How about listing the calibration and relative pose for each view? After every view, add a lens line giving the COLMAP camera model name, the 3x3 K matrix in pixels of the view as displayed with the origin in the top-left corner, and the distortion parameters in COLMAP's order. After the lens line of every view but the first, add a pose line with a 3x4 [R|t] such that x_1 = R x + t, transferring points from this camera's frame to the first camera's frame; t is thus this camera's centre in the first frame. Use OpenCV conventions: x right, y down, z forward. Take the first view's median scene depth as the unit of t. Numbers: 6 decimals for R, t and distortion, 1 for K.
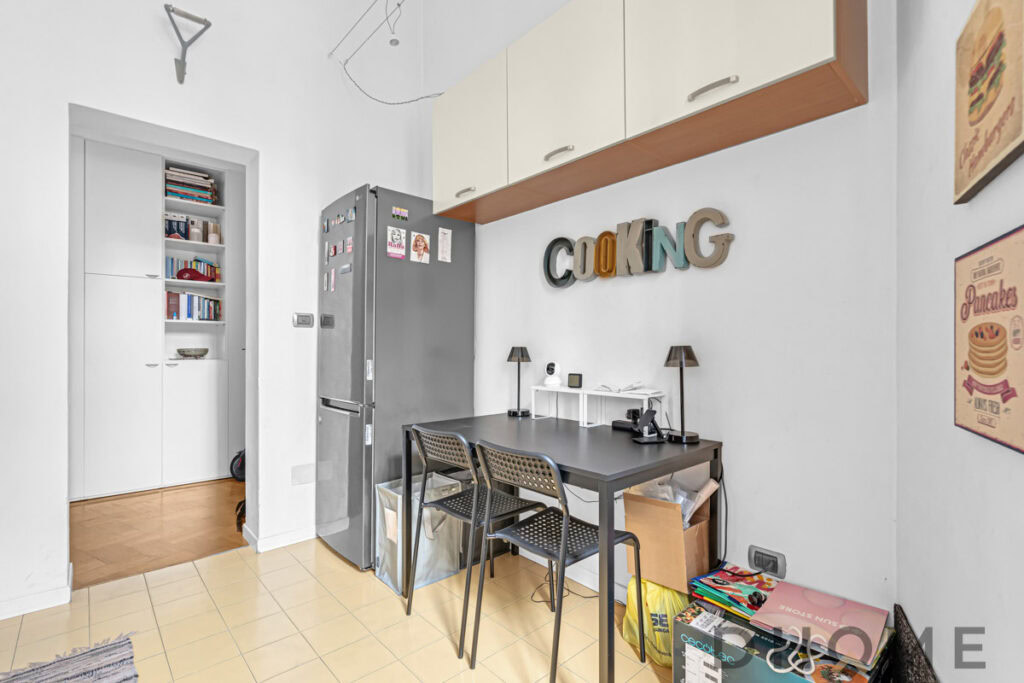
lens RADIAL K [[472.3, 0, 512.9], [0, 472.3, 343.2], [0, 0, 1]] dist [-0.003609, 0.002305]
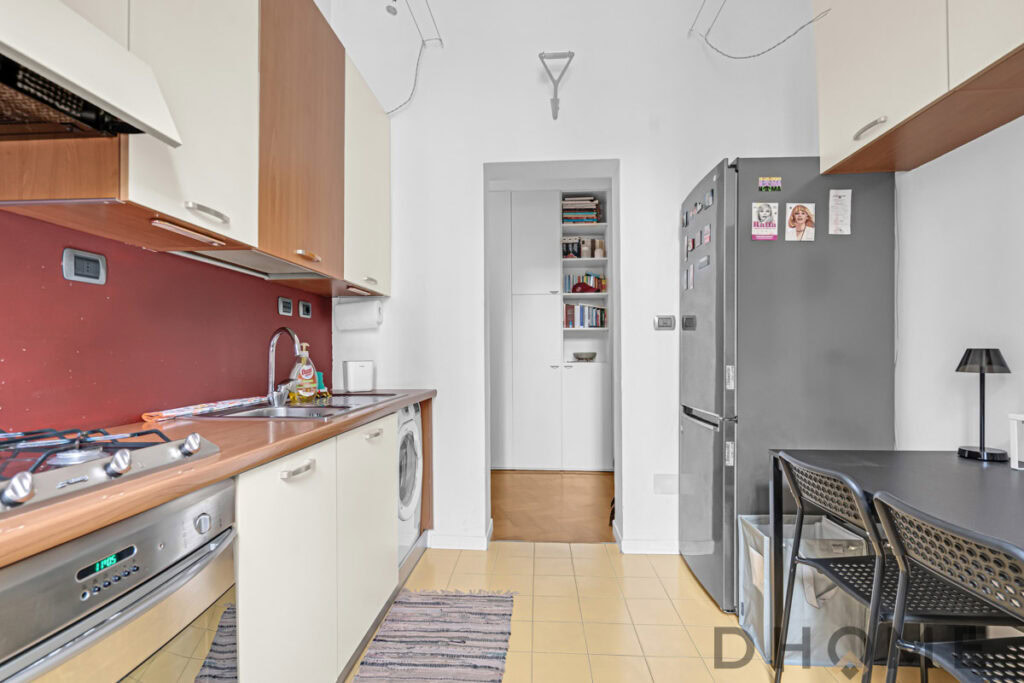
lens RADIAL K [[472.3, 0, 510.6], [0, 472.3, 349.5], [0, 0, 1]] dist [-0.003609, 0.002305]
pose [[0.692252, -0.008339, -0.721607, 0.031820], [0.013345, 0.999910, 0.001247, 0.000138], [0.721532, -0.010493, 0.692301, 0.119619]]
